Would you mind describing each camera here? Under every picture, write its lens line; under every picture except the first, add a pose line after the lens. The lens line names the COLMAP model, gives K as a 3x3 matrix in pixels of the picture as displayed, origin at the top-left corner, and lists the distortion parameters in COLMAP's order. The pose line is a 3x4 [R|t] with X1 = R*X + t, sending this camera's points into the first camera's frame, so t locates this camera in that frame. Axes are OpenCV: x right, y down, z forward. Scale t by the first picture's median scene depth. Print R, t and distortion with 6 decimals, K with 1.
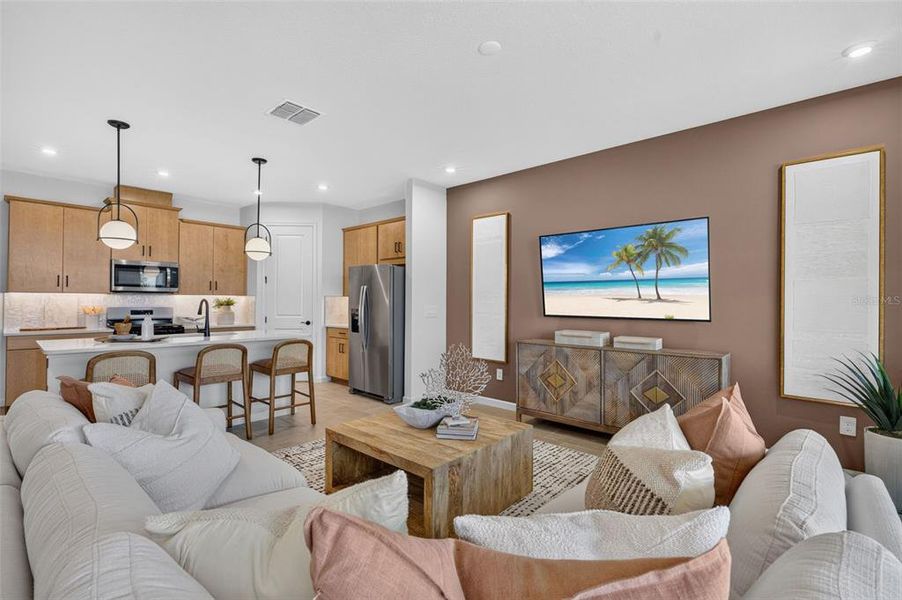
lens RADIAL K [[403.0, 0, 450.9], [0, 403.0, 301.3], [0, 0, 1]] dist [-0.008219, 0.000053]
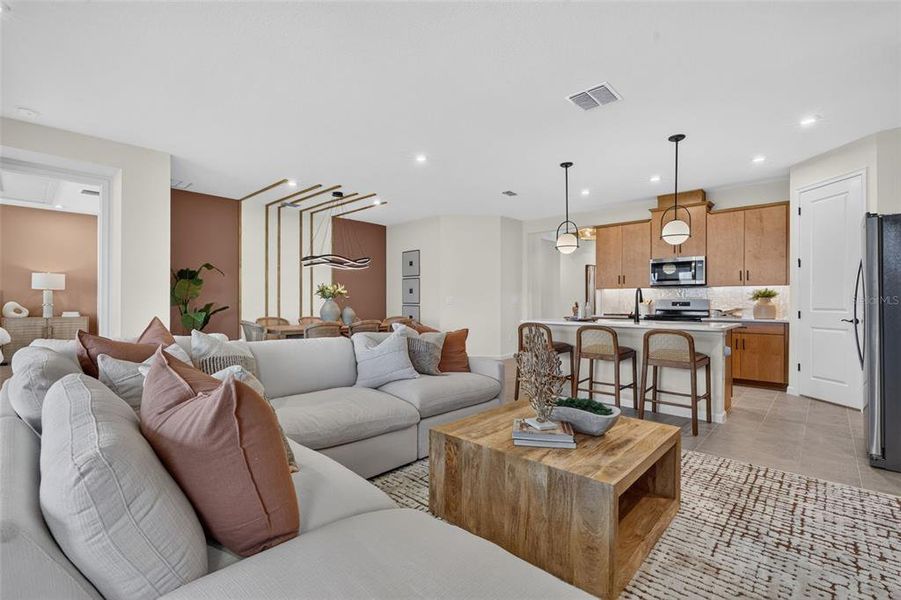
lens RADIAL K [[406.8, 0, 449.8], [0, 406.8, 300.4], [0, 0, 1]] dist [-0.001103, -0.000305]
pose [[-0.020955, -0.009282, -0.999737, 0.488307], [-0.000628, 0.999957, -0.009271, 0.037630], [0.999780, 0.000433, -0.020960, 0.500814]]
